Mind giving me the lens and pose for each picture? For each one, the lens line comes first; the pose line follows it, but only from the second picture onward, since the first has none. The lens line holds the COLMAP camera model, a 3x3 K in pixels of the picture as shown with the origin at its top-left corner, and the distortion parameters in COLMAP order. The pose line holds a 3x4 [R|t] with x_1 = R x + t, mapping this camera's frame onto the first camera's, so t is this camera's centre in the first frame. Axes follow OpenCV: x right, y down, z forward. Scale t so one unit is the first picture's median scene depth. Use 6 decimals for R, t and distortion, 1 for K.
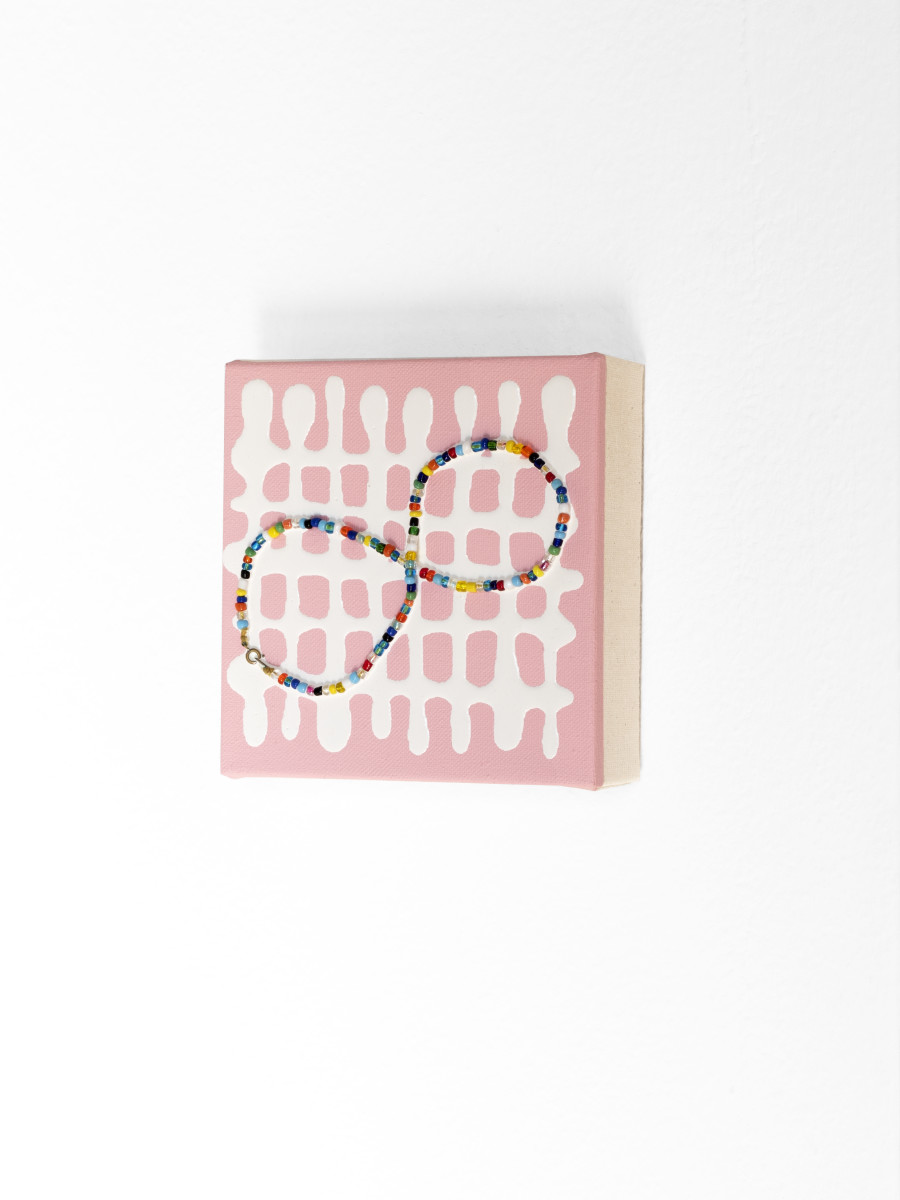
lens RADIAL K [[1818.0, 0, 450.0], [0, 1818.0, 600.0], [0, 0, 1]] dist [-0.190947, -0.011439]
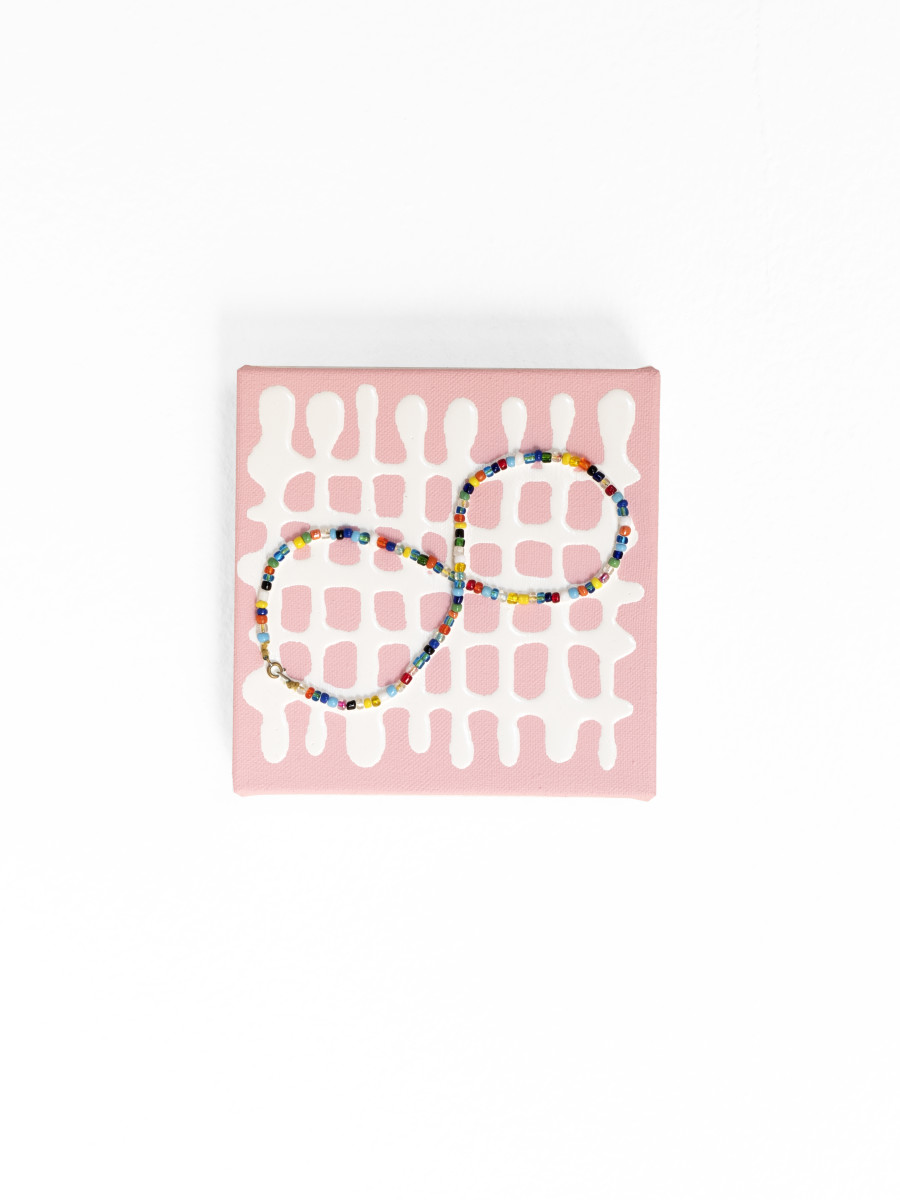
lens RADIAL K [[1818.0, 0, 450.0], [0, 1818.0, 600.0], [0, 0, 1]] dist [-0.190947, -0.011439]
pose [[0.982385, 0.000505, 0.186866, -0.206792], [0.000663, 0.999981, -0.006187, -0.000520], [-0.186866, 0.006202, 0.982366, 0.027880]]
